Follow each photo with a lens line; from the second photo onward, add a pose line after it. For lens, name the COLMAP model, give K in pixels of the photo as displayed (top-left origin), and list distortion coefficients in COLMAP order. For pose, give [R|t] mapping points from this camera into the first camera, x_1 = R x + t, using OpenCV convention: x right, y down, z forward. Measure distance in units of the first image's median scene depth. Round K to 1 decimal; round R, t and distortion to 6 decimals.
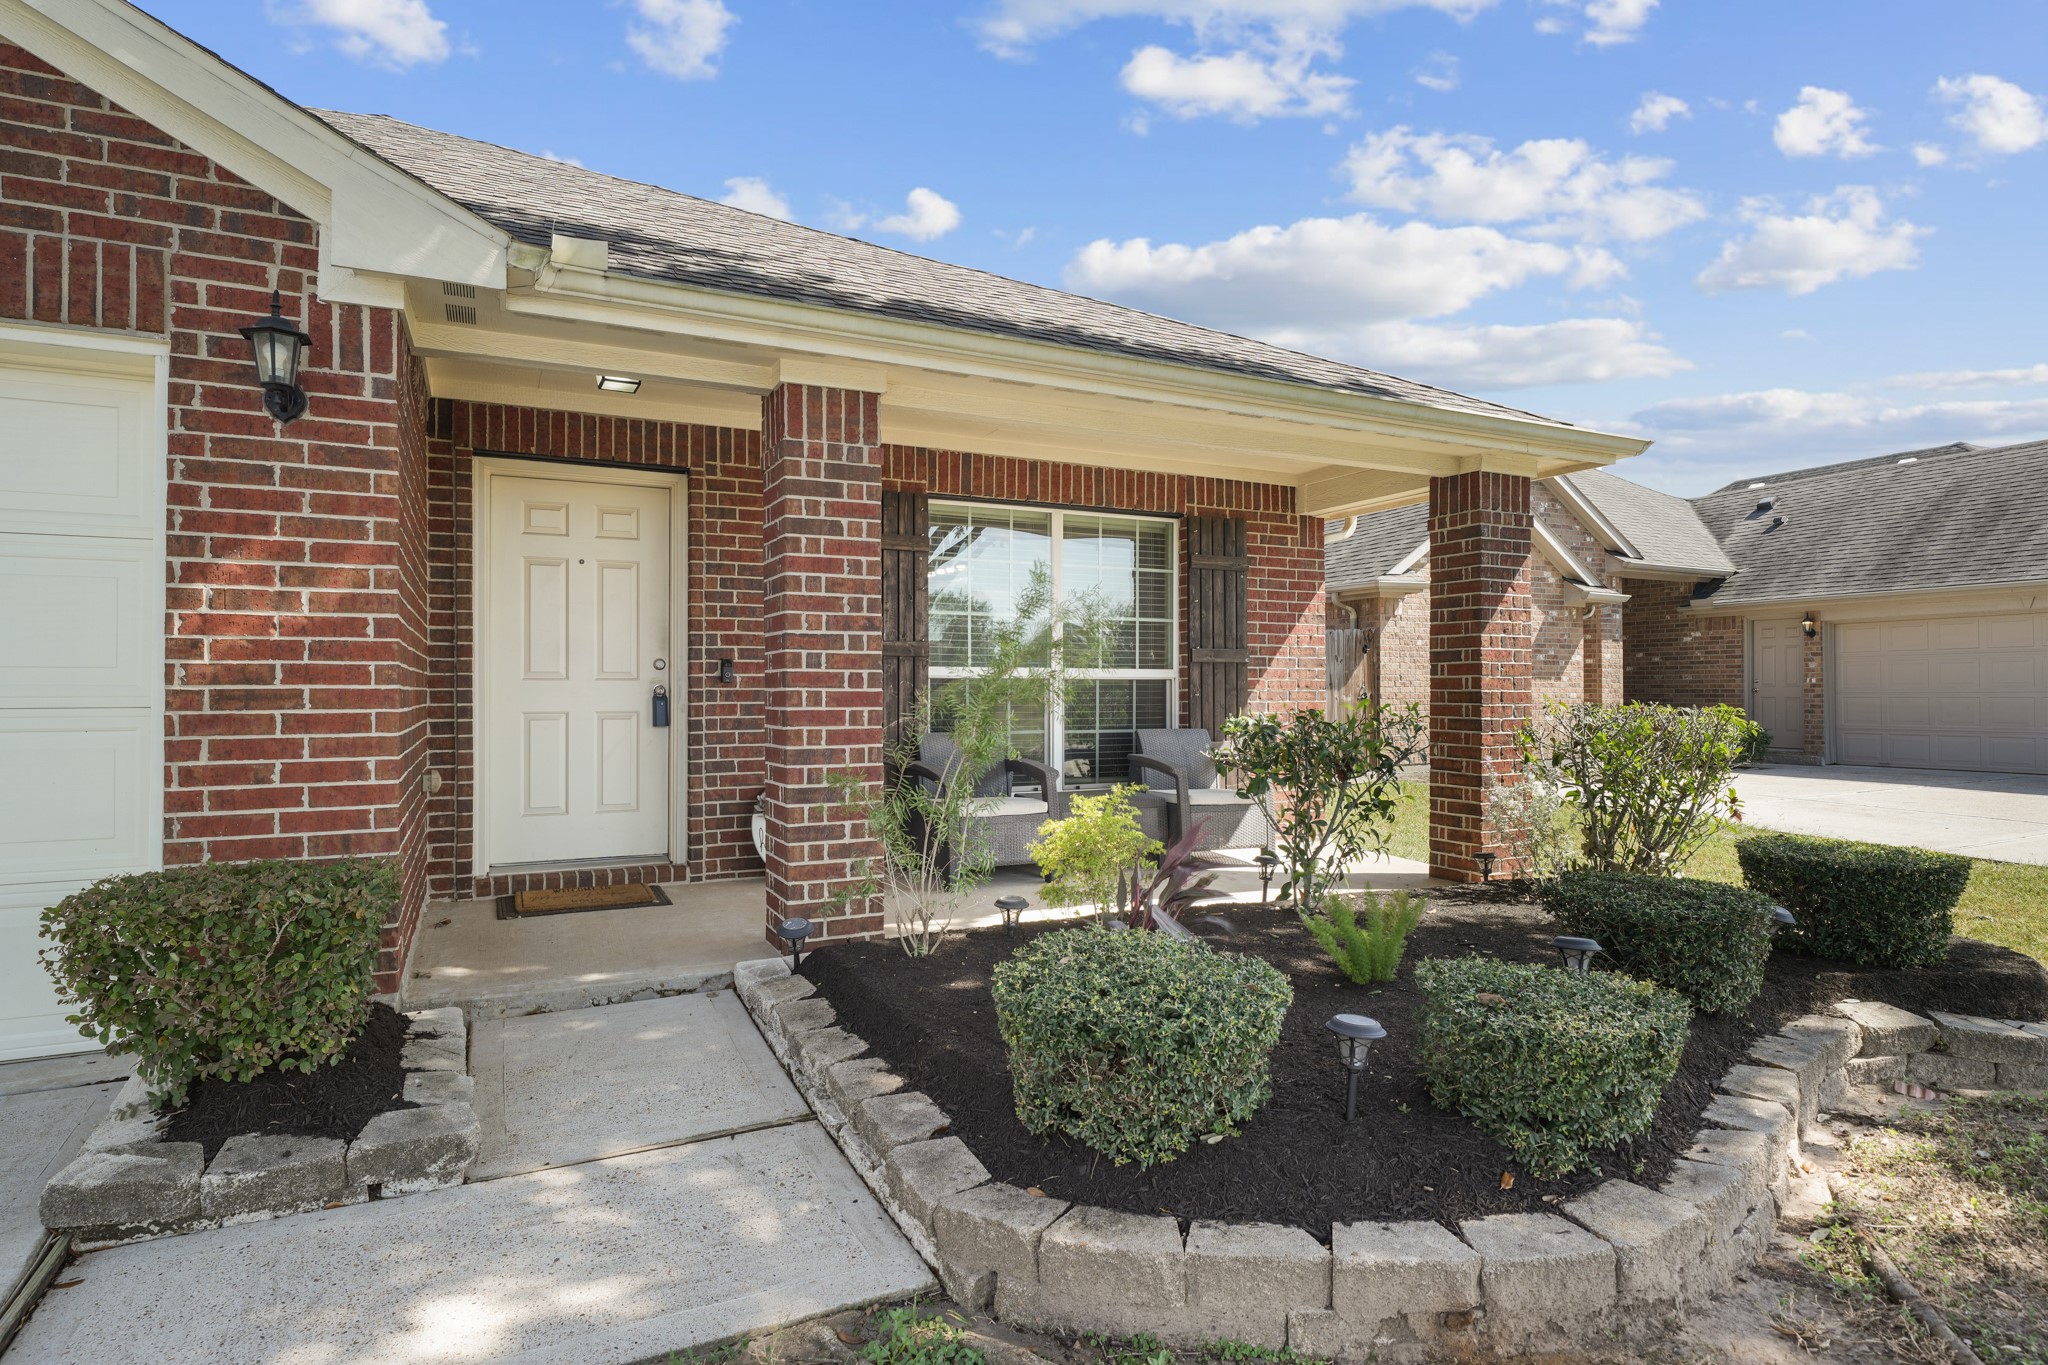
lens RADIAL K [[1118.2, 0, 1024.0], [0, 1118.2, 682.5], [0, 0, 1]] dist [-0.003364, 0.000700]
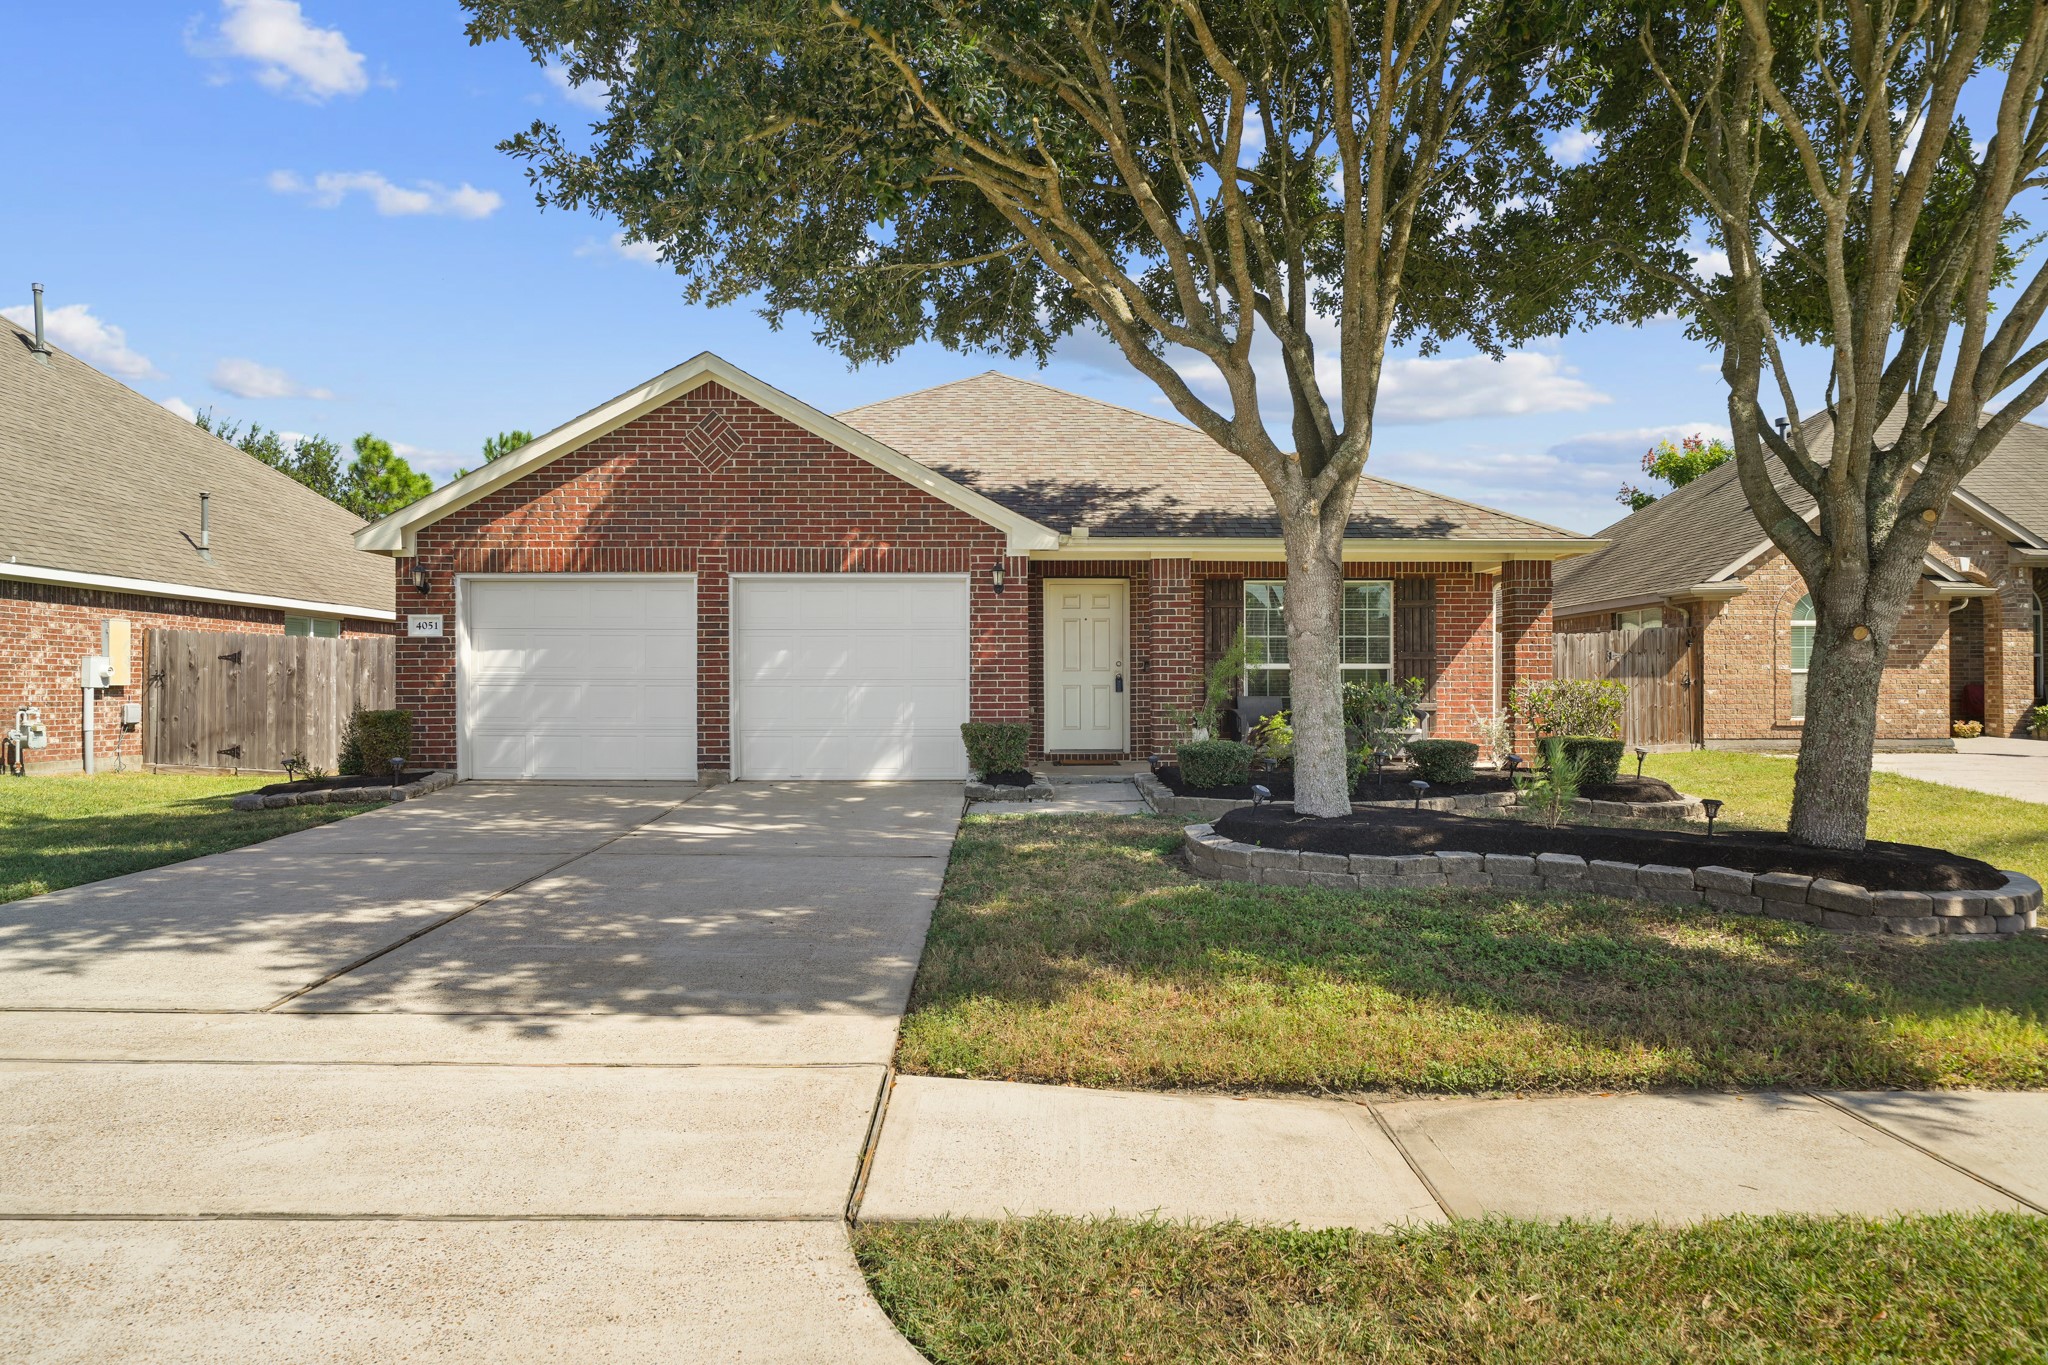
lens RADIAL K [[1293.8, 0, 1024.0], [0, 1293.8, 682.5], [0, 0, 1]] dist [0.000703, 0.000122]
pose [[0.902080, -0.002780, -0.431560, 0.823347], [0.004643, 0.999984, 0.003262, 0.015374], [0.431544, -0.004946, 0.902078, -1.880016]]
